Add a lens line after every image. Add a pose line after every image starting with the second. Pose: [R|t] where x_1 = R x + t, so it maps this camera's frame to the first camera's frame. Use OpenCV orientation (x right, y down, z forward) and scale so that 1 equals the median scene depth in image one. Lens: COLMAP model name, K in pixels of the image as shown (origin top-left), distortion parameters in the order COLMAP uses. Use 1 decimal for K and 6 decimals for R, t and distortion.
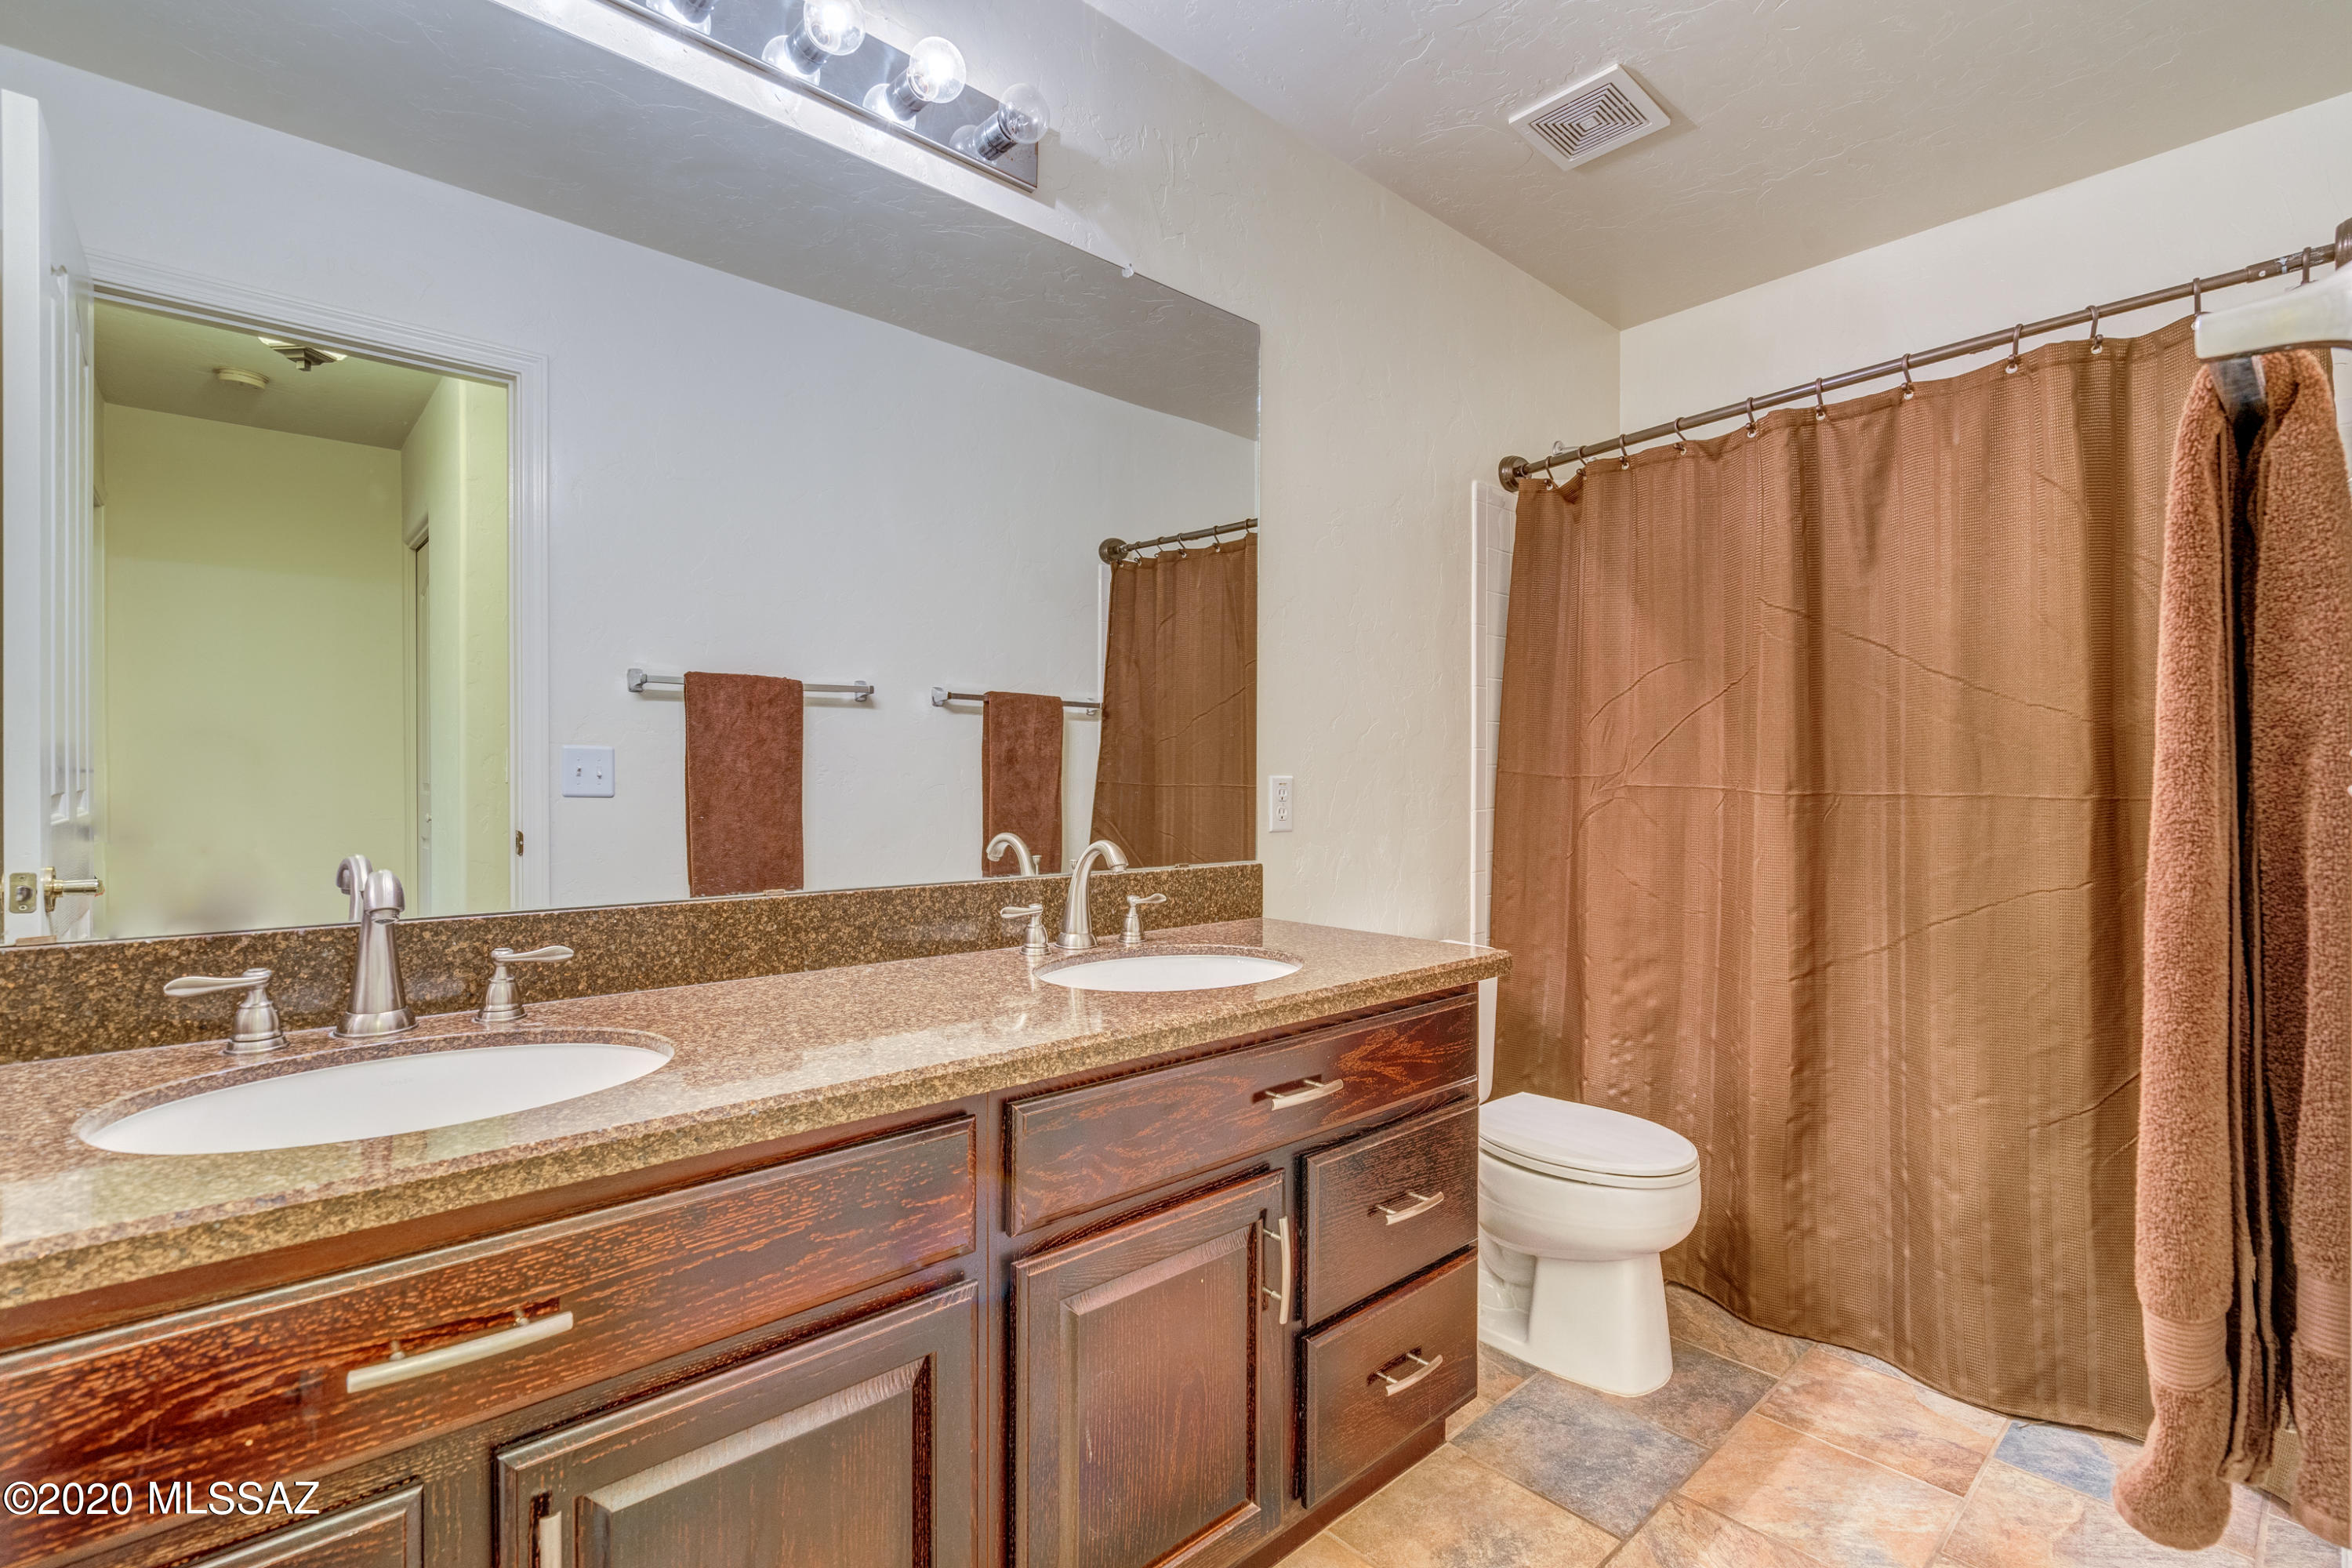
lens RADIAL K [[1076.7, 0, 1180.7], [0, 1076.7, 786.7], [0, 0, 1]] dist [-0.002644, -0.000921]
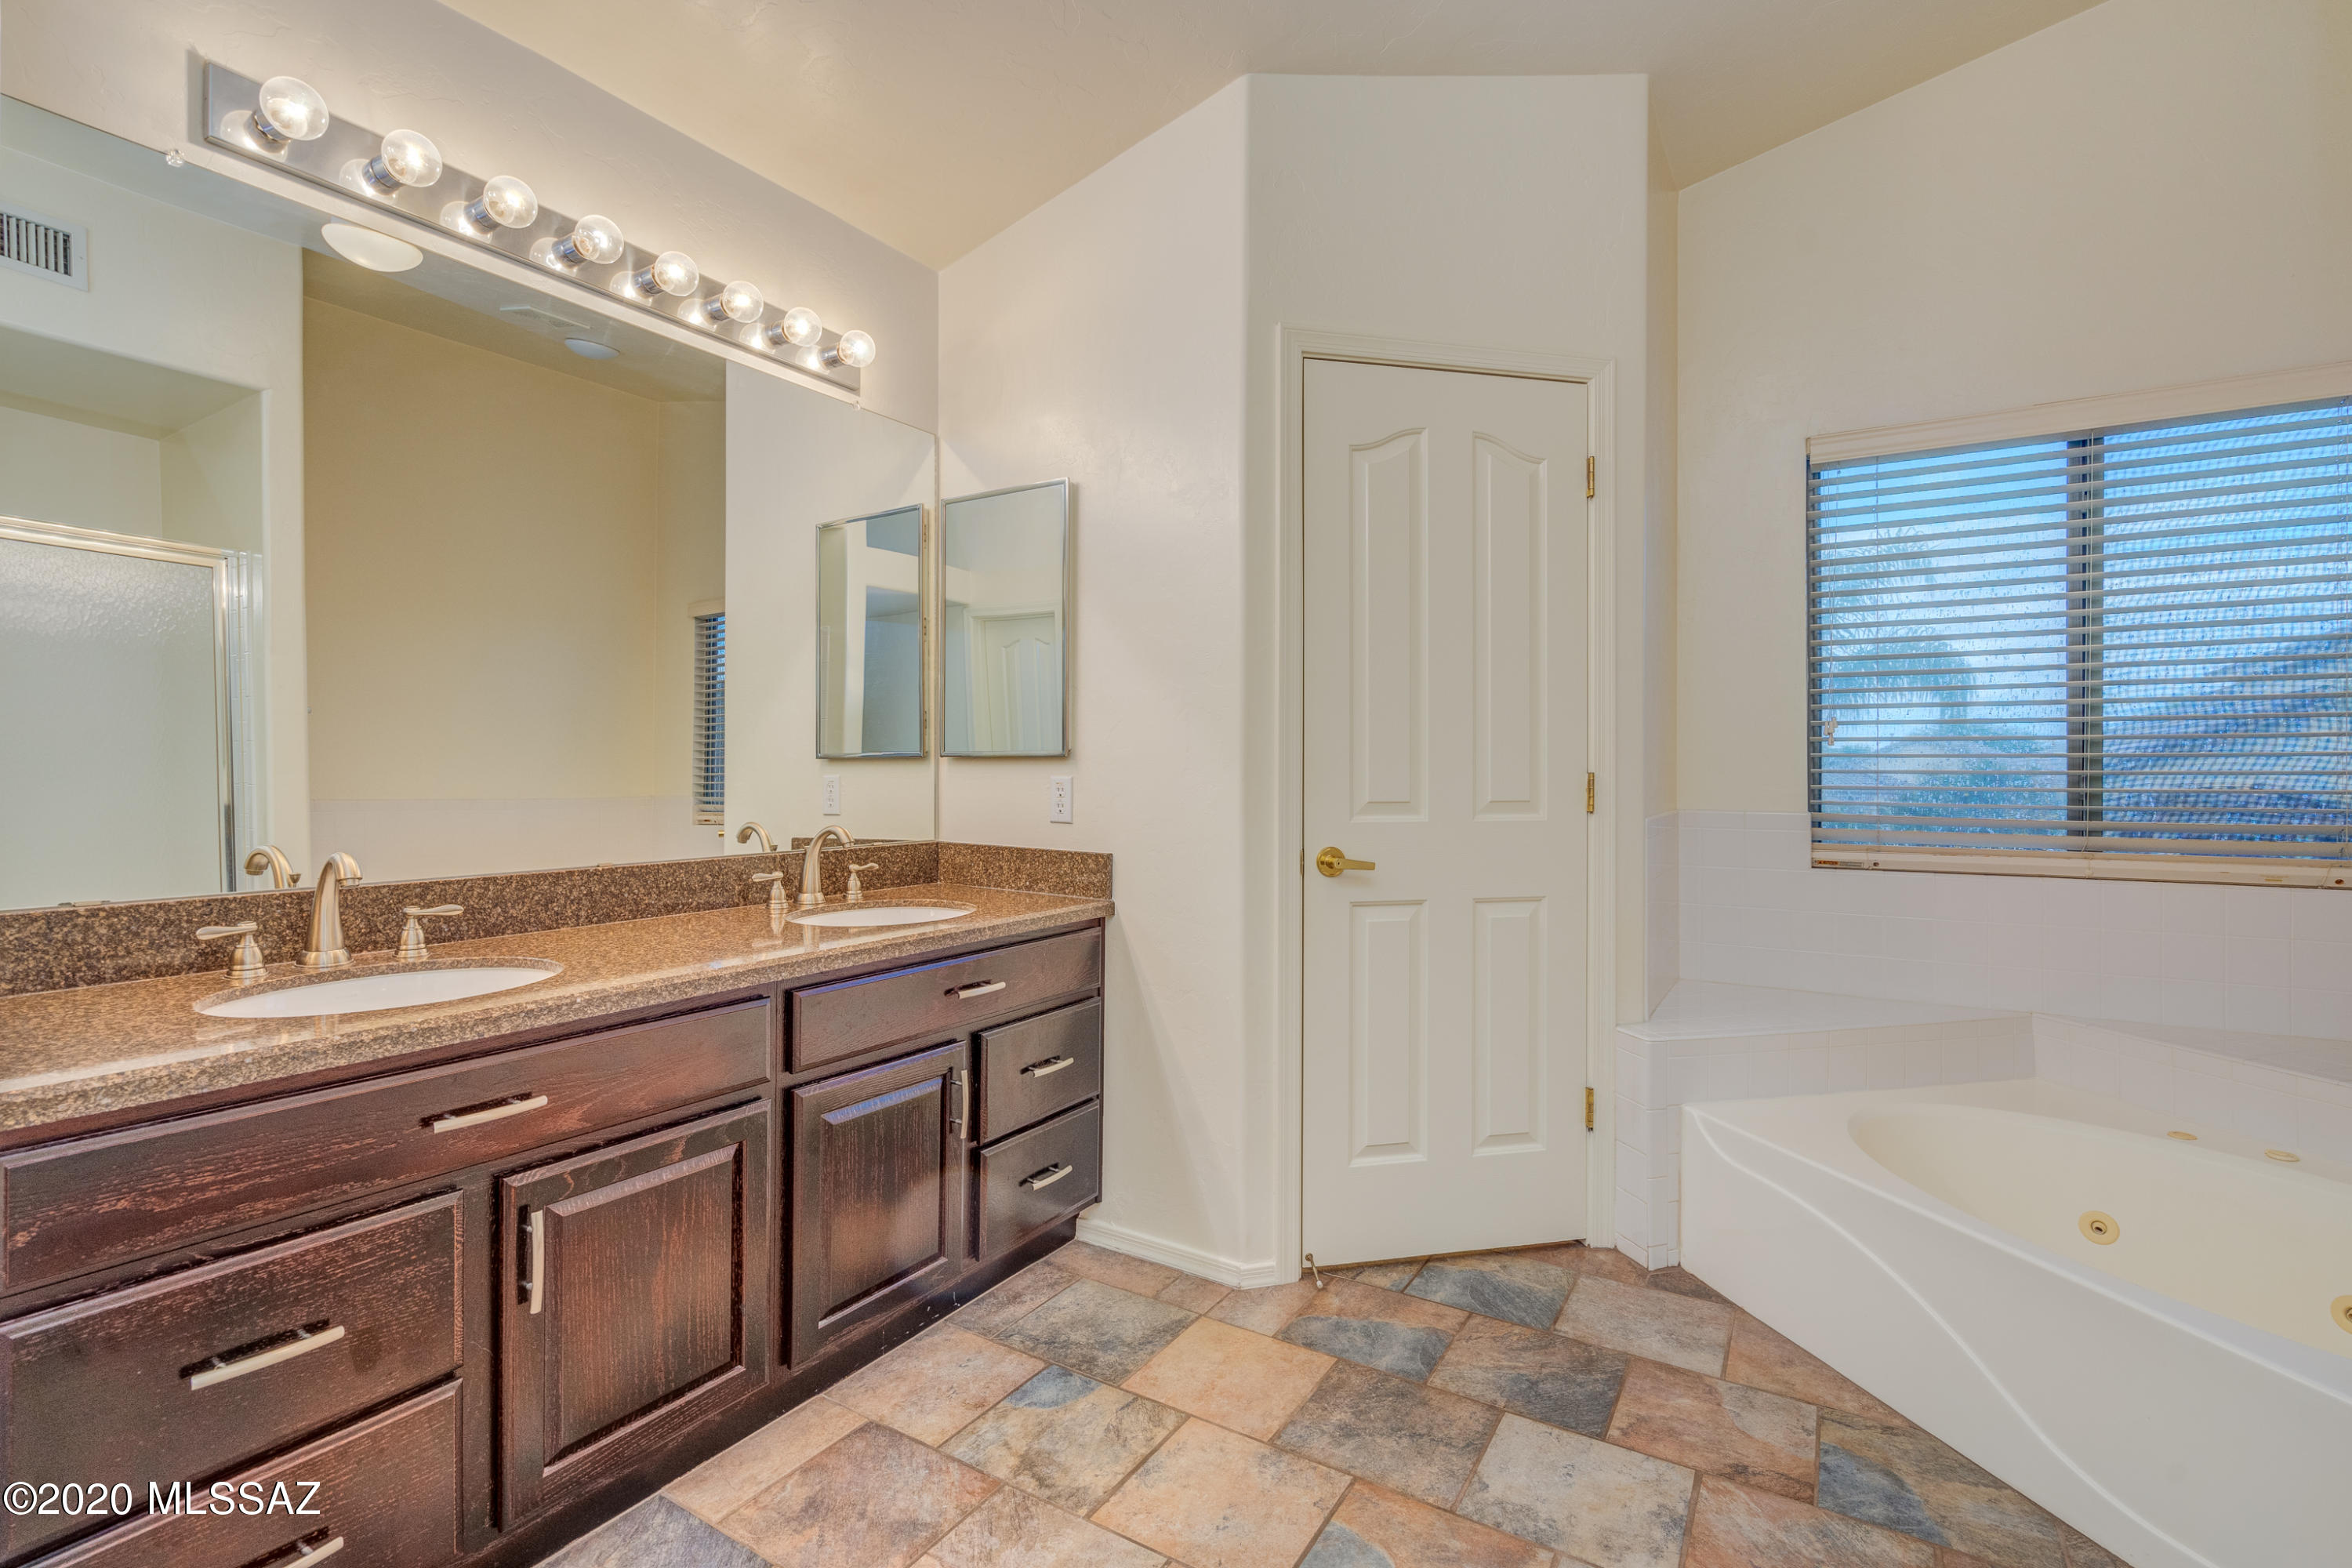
lens RADIAL K [[1076.7, 0, 1186.7], [0, 1076.7, 774.1], [0, 0, 1]] dist [-0.002644, -0.000921]
pose [[0.958745, 0.003001, 0.284252, -0.046297], [-0.006564, 0.999911, 0.011582, -0.050362], [-0.284192, -0.012970, 0.958680, -0.685658]]
